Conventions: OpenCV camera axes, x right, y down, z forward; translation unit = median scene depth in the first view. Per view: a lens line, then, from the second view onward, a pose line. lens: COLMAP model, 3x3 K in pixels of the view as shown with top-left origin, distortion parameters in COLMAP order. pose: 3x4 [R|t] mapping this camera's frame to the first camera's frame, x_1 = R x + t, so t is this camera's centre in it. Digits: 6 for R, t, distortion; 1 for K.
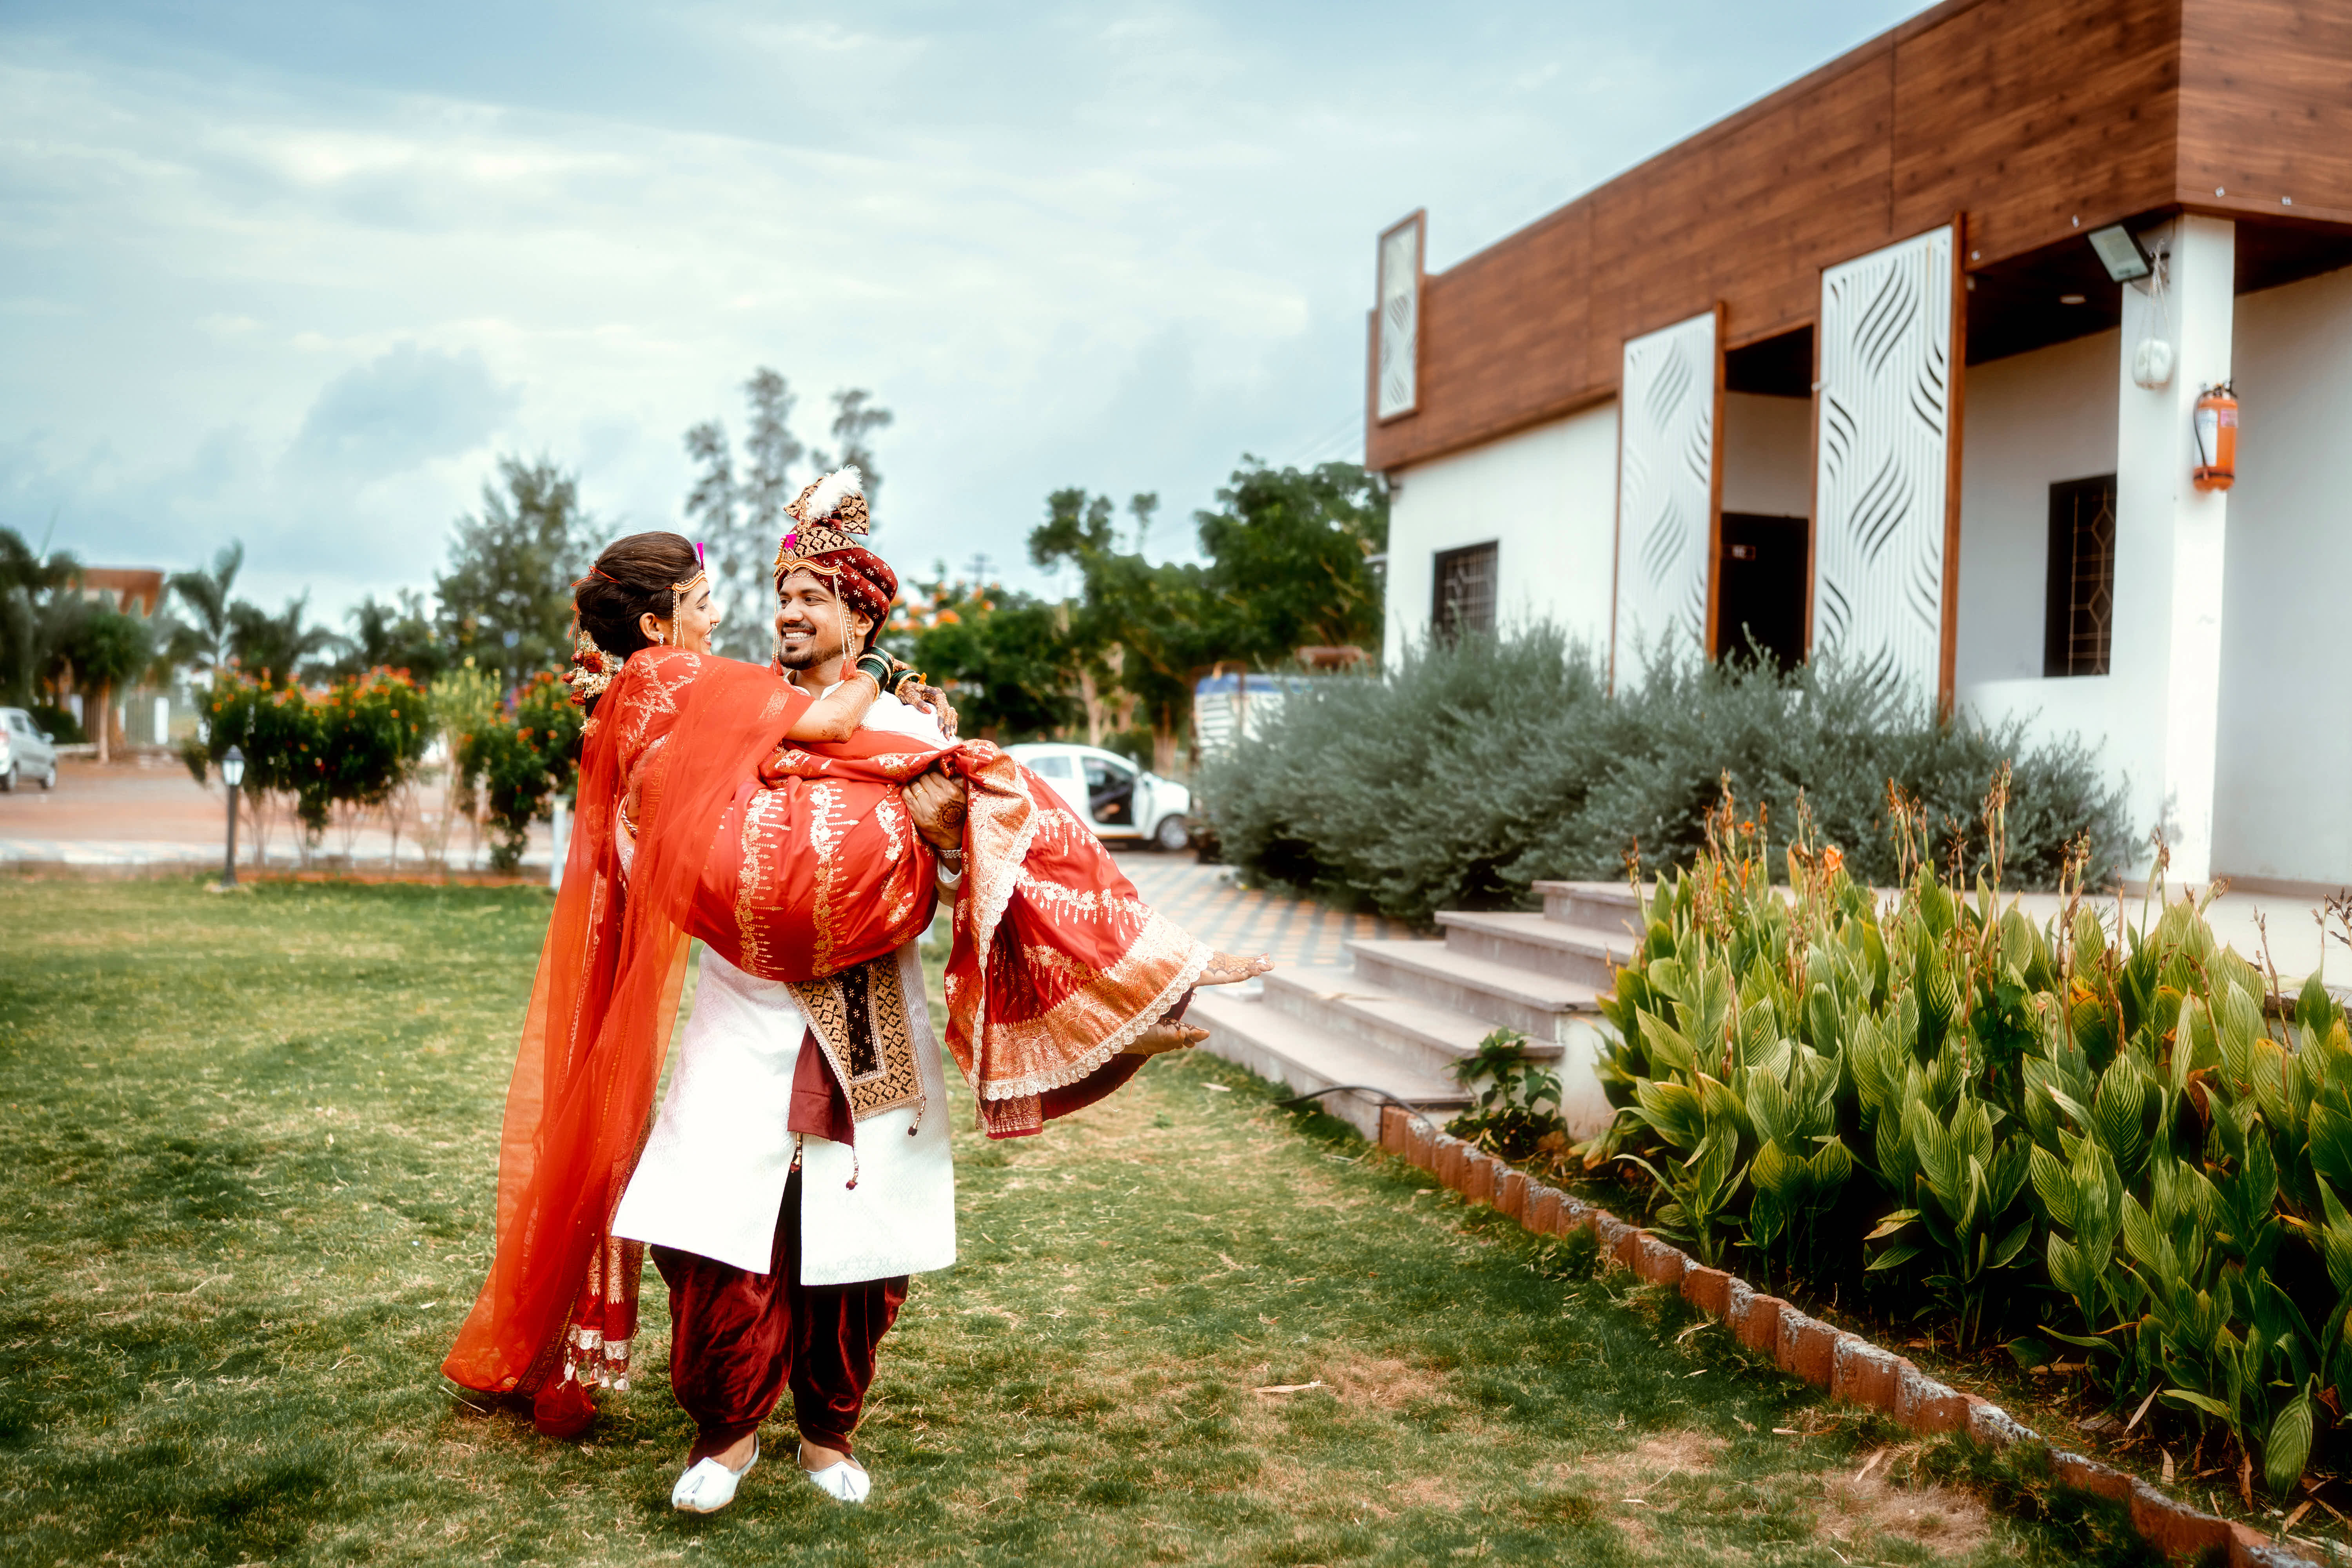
lens RADIAL K [[2265.7, 0, 1172.8], [0, 2265.7, 792.2], [0, 0, 1]] dist [-0.197054, 0.227362]
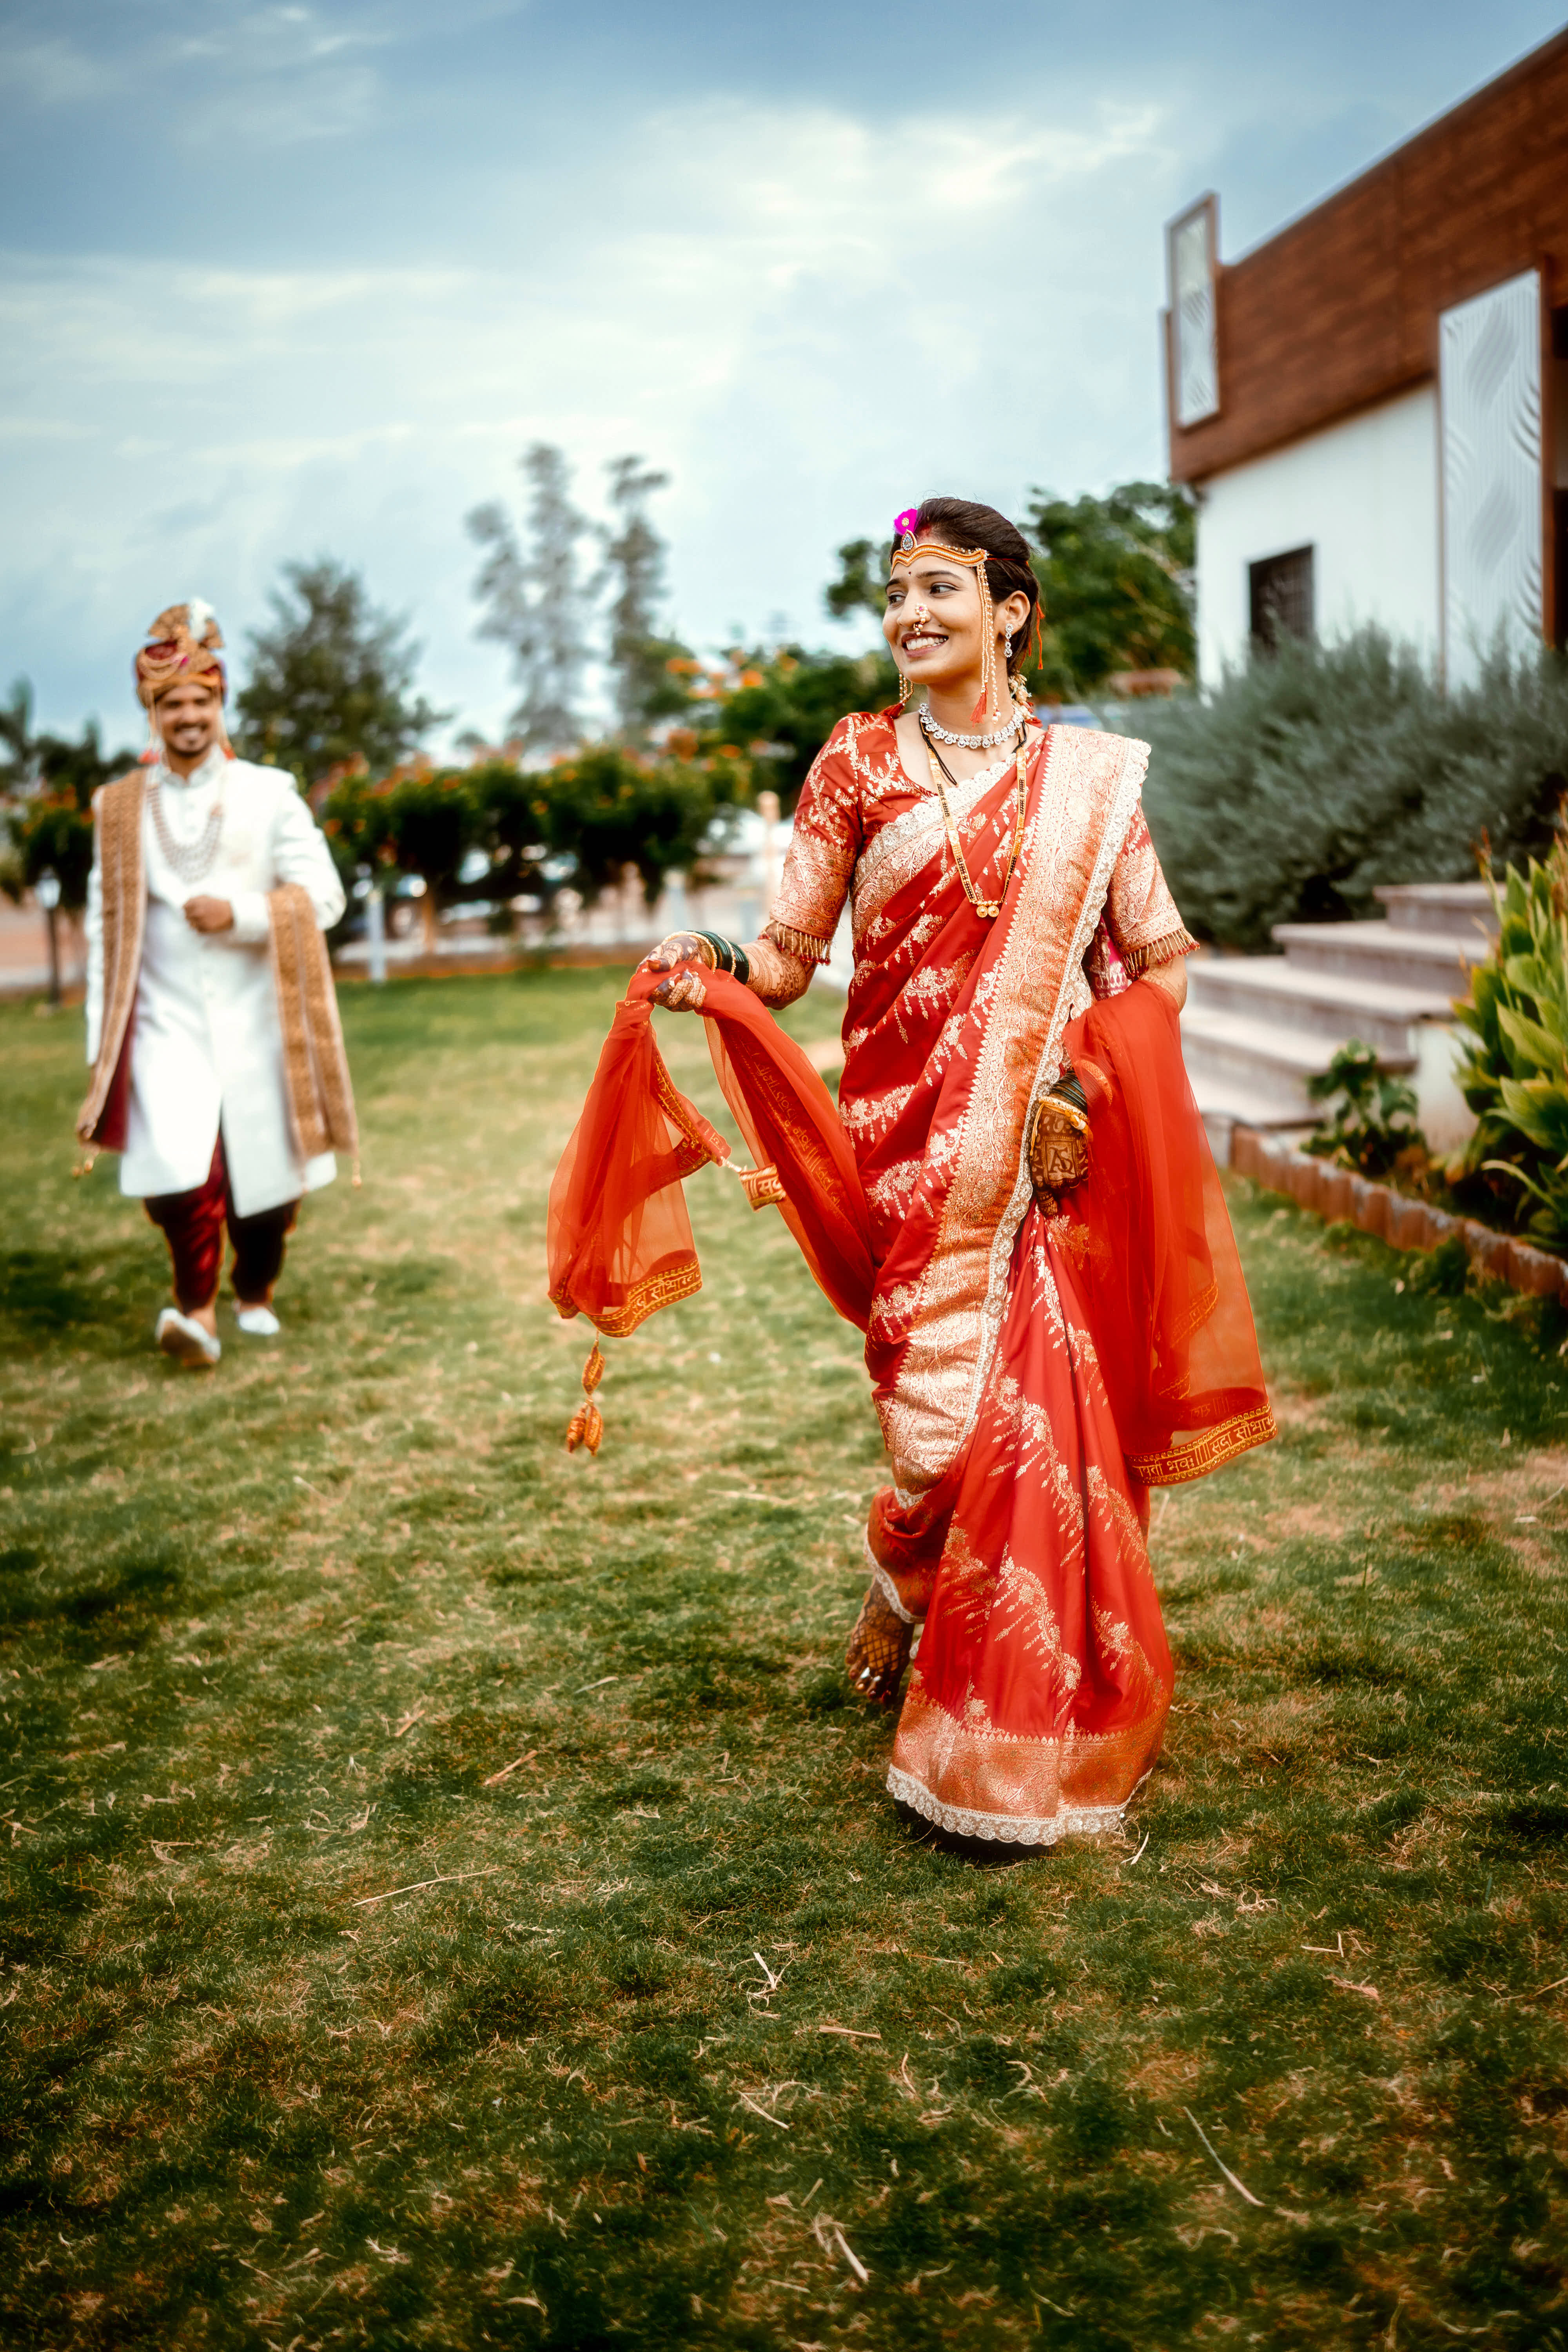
lens RADIAL K [[2269.0, 0, 784.6], [0, 2269.0, 1219.0], [0, 0, 1]] dist [-0.201836, 0.225077]
pose [[0.992652, -0.064350, -0.102475, -0.000428], [0.080048, 0.984299, 0.157312, 0.007816], [0.090743, -0.164360, 0.982218, 0.024477]]
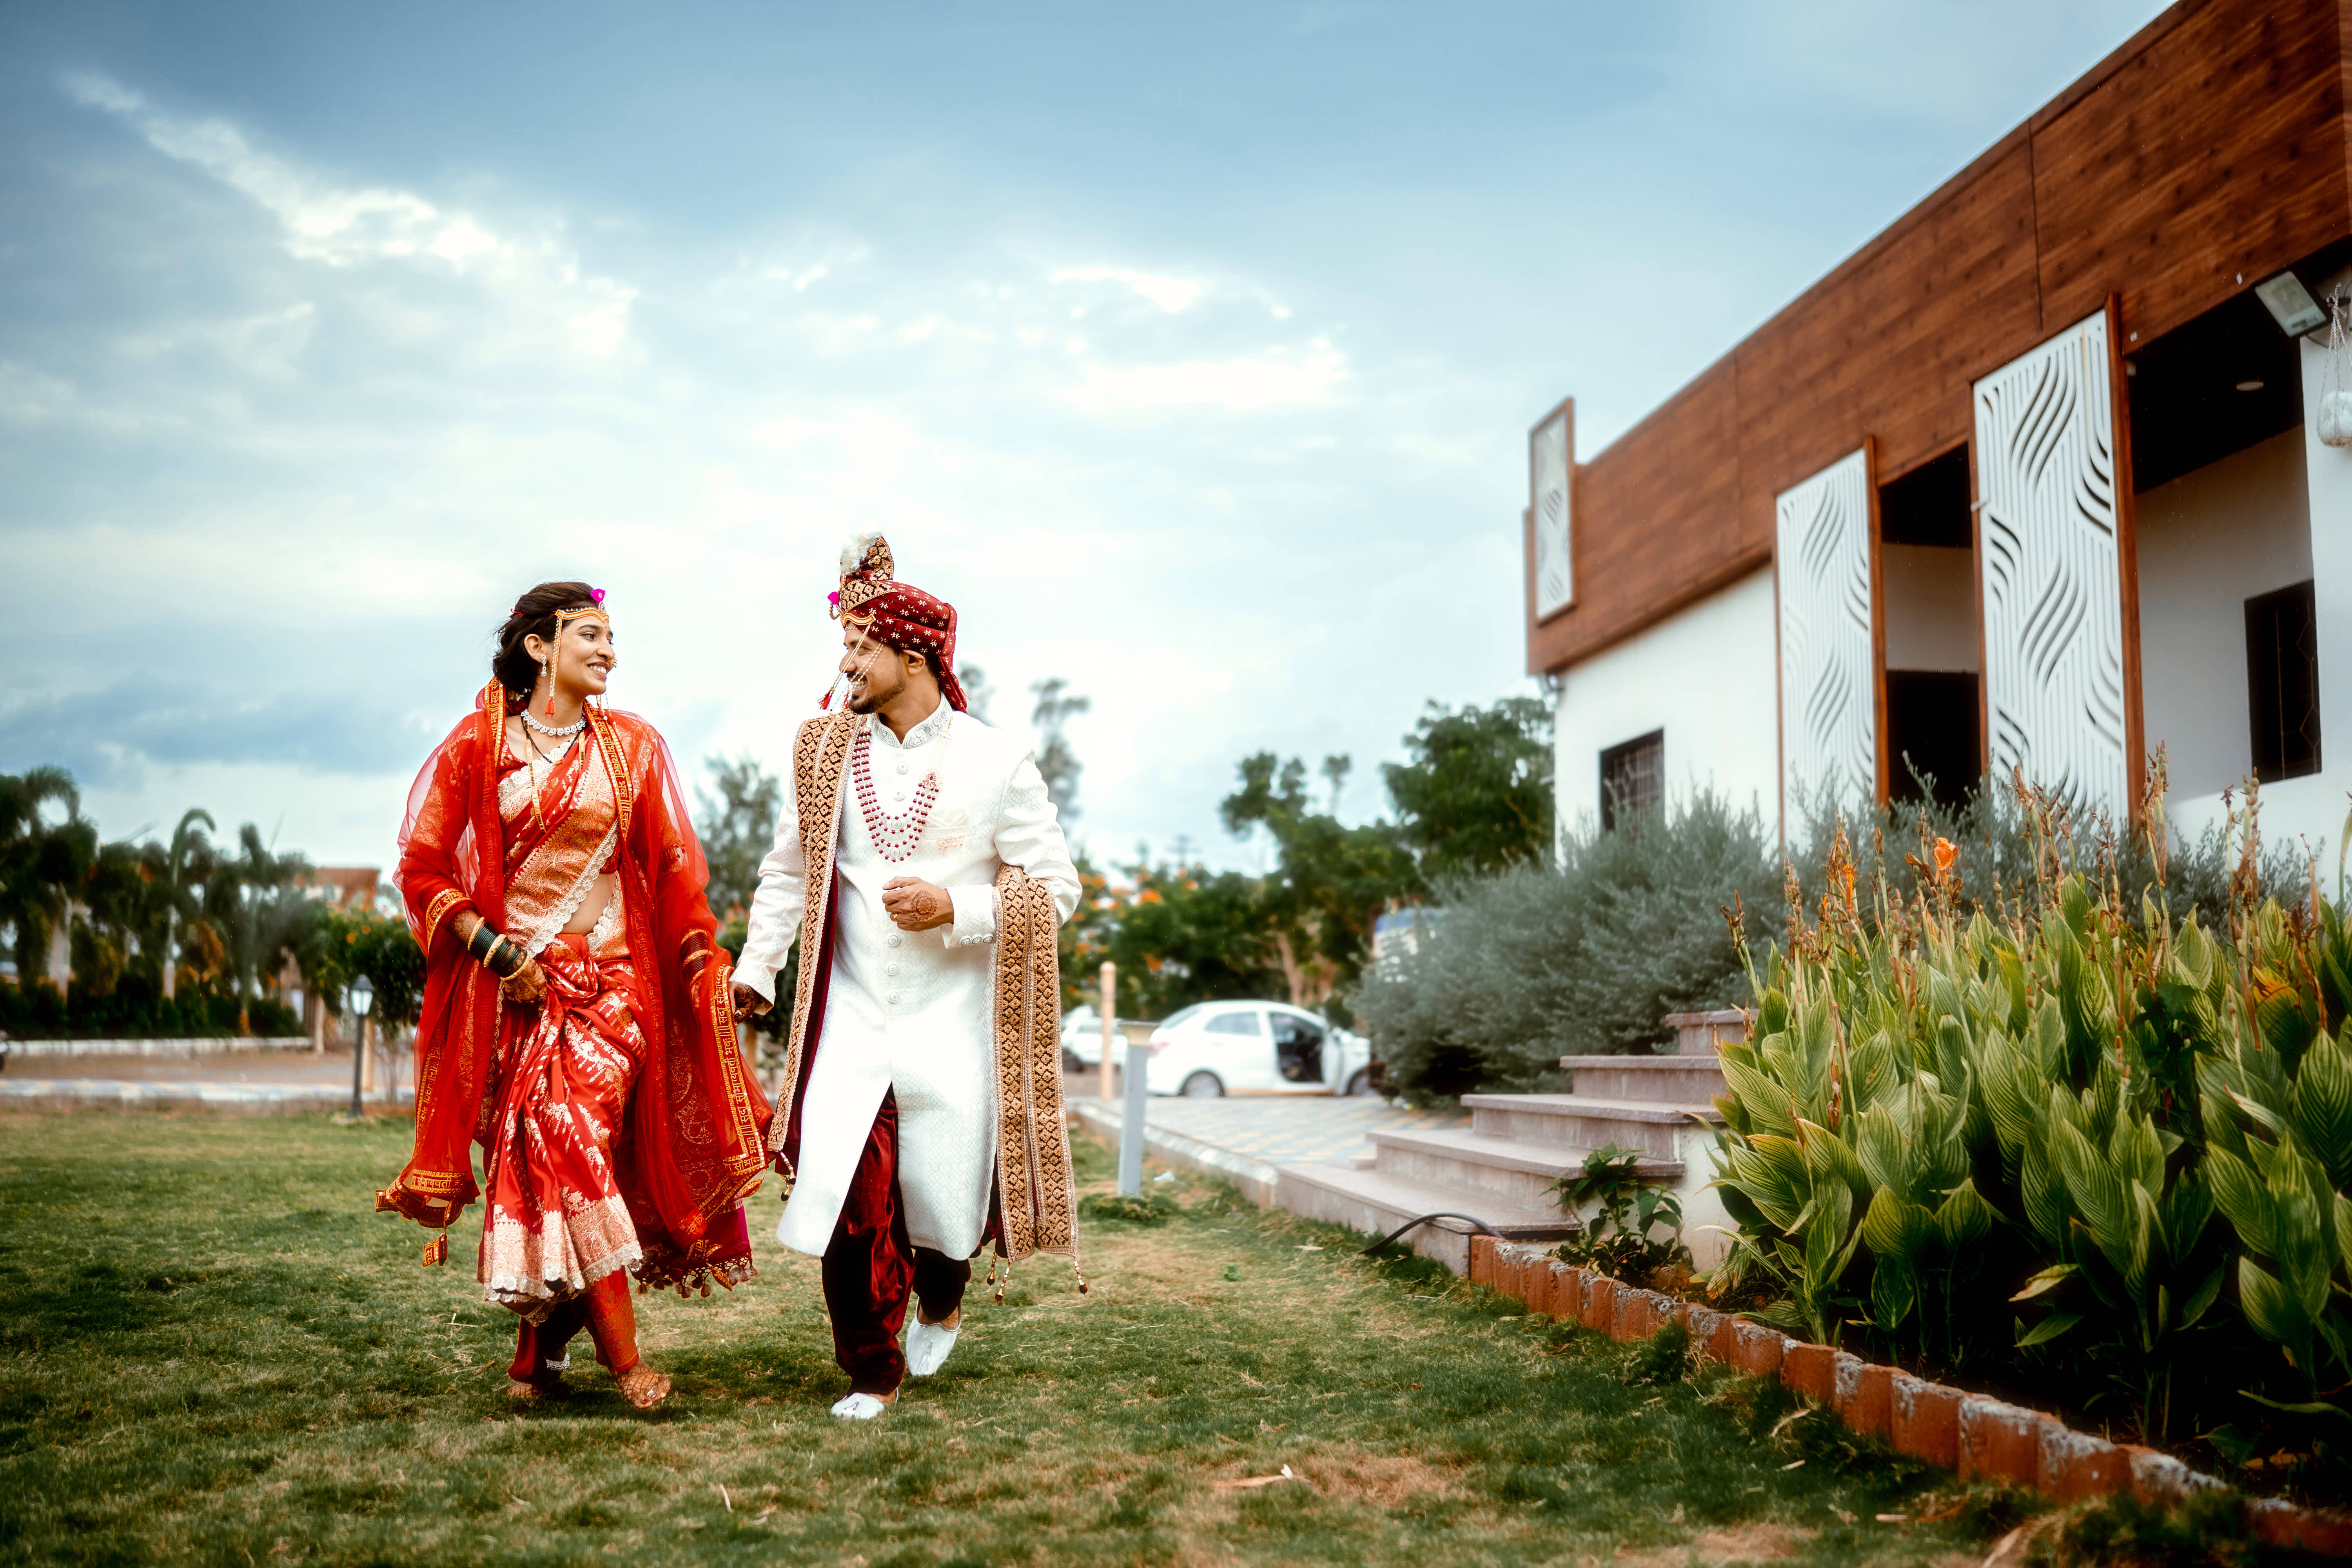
lens RADIAL K [[2260.4, 0, 1156.2], [0, 2260.4, 779.9], [0, 0, 1]] dist [-0.197700, 0.230500]
pose [[0.994002, -0.036690, -0.103023, 0.051252], [0.022230, 0.990161, -0.138154, 0.062153], [0.107078, 0.135035, 0.985038, 0.091547]]
